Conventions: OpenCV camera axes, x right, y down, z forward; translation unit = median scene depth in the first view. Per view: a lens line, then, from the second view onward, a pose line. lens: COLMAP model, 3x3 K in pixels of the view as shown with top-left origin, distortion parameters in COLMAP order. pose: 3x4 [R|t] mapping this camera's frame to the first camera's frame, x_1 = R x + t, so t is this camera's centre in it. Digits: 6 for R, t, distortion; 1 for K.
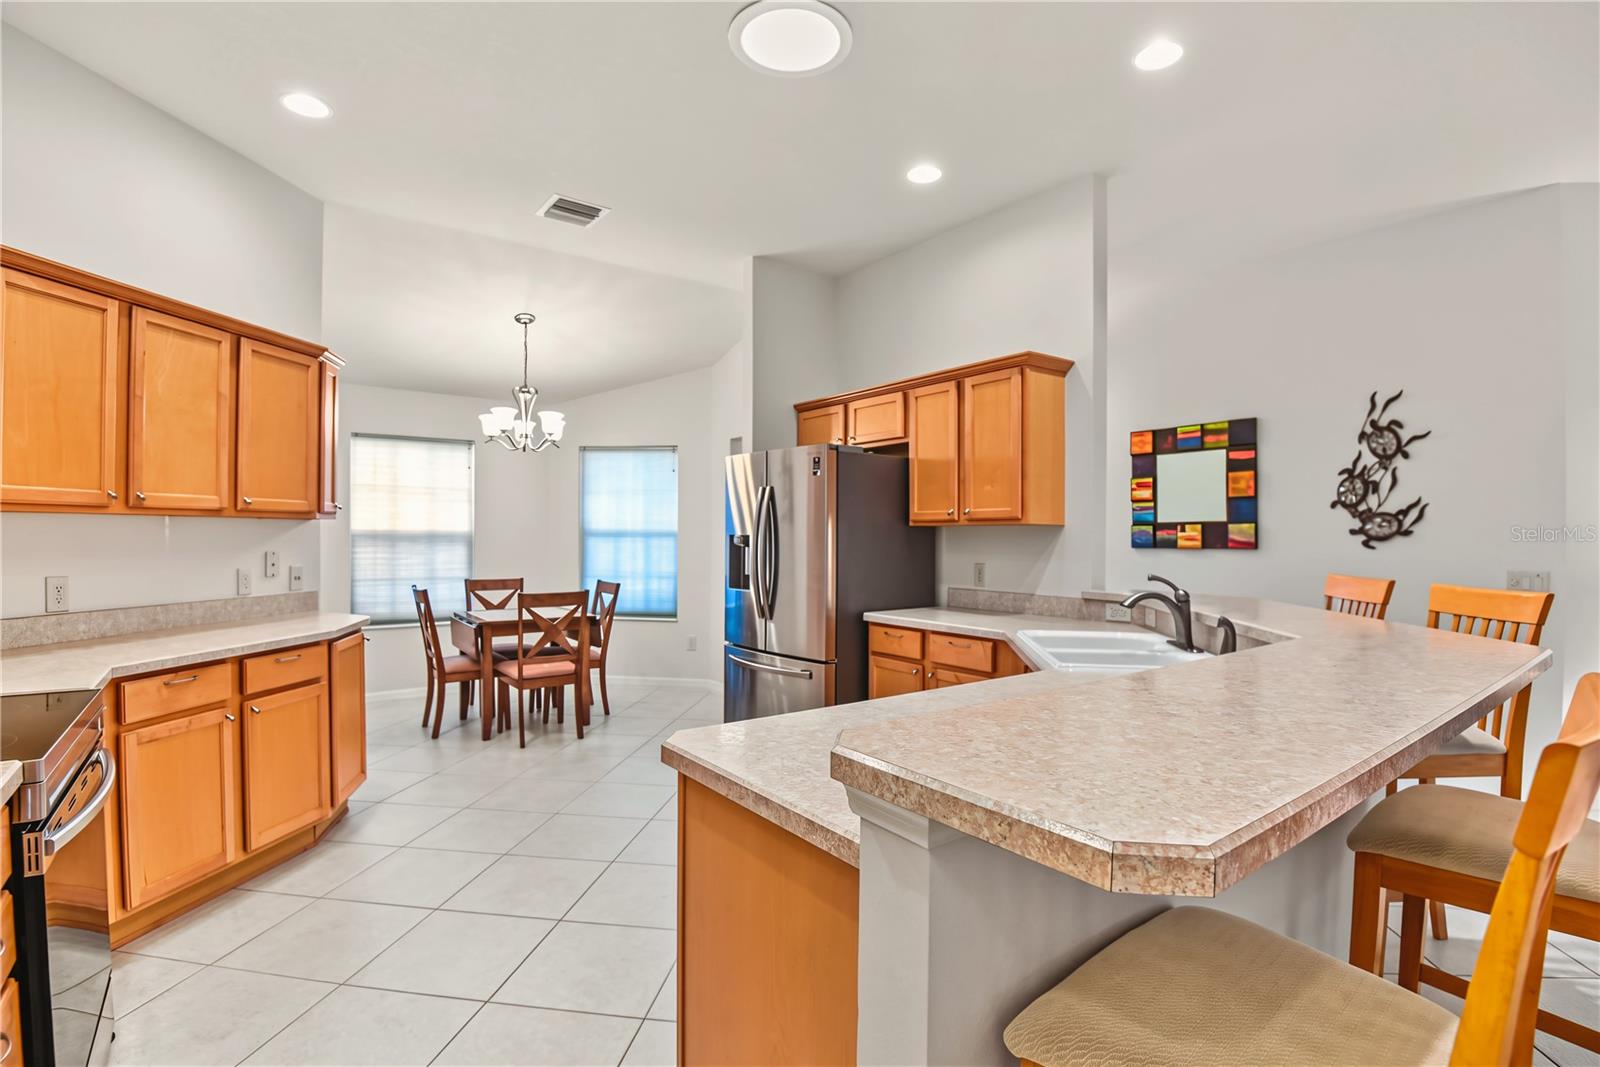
lens RADIAL K [[751.4, 0, 845.5], [0, 751.4, 535.1], [0, 0, 1]] dist [-0.003457, -0.014281]
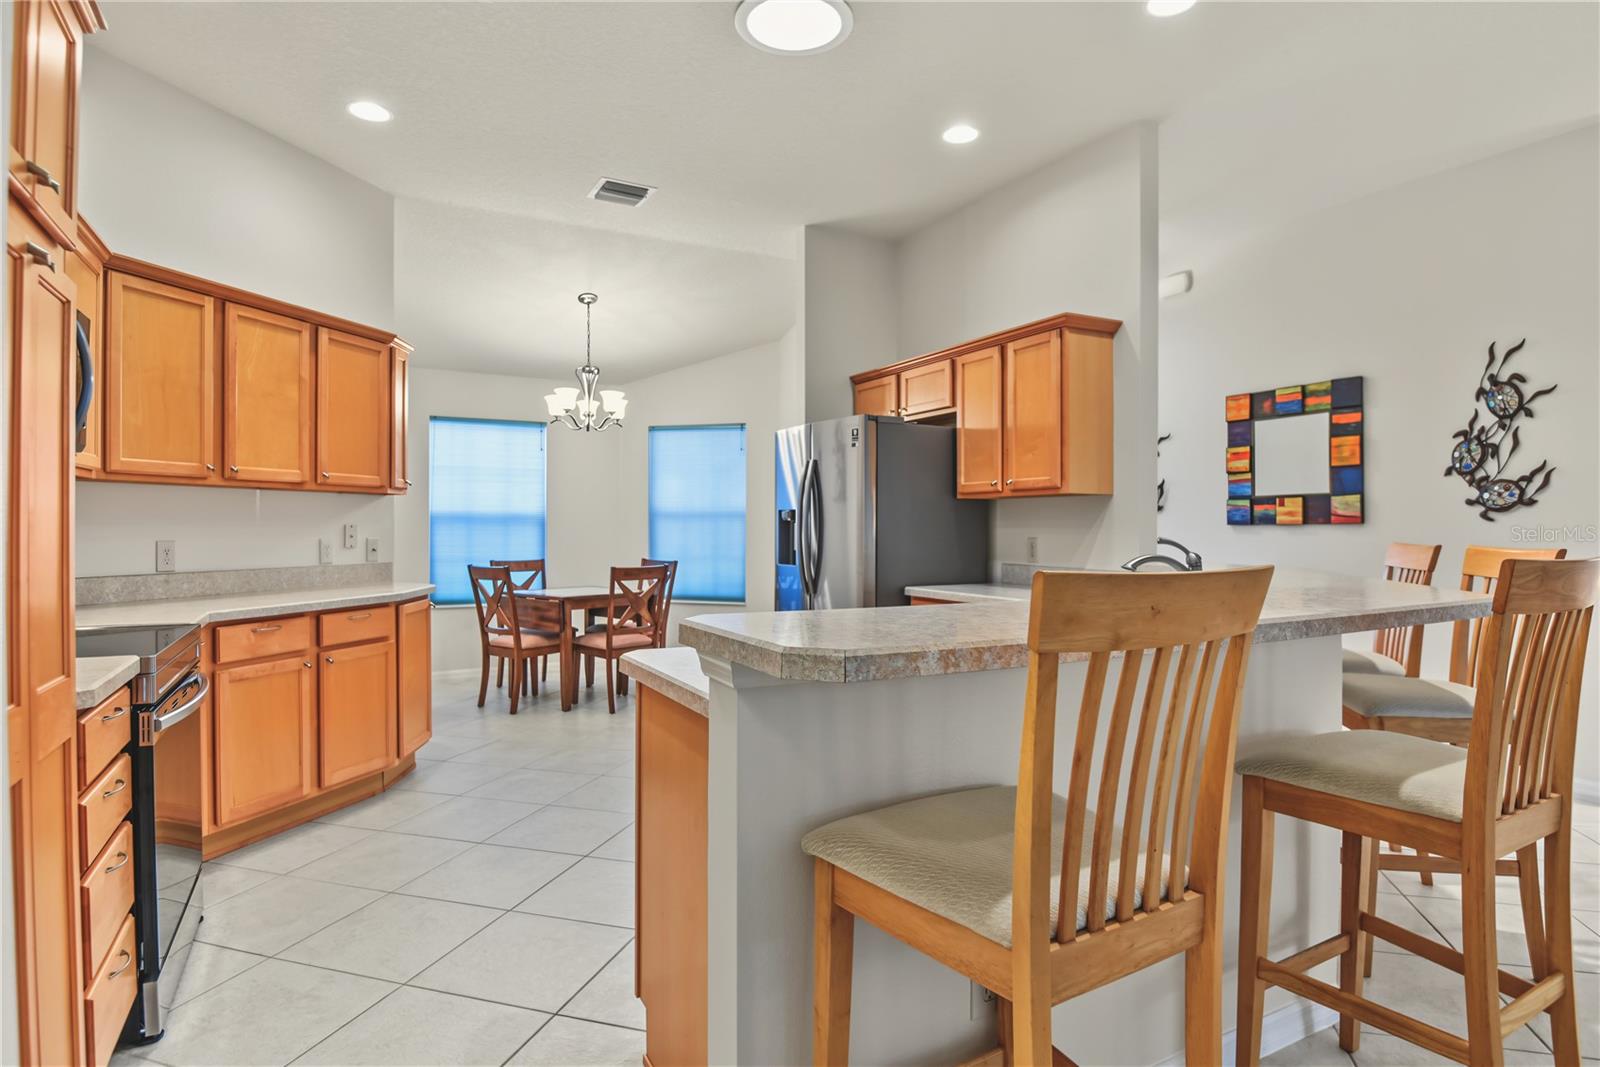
lens RADIAL K [[854.0, 0, 854.2], [0, 854.0, 527.1], [0, 0, 1]] dist [0.001165, -0.001028]
pose [[0.990113, -0.003430, -0.140227, 0.109361], [0.003397, 0.999994, -0.000474, 0.024782], [0.140228, -0.000007, 0.990119, -0.104421]]
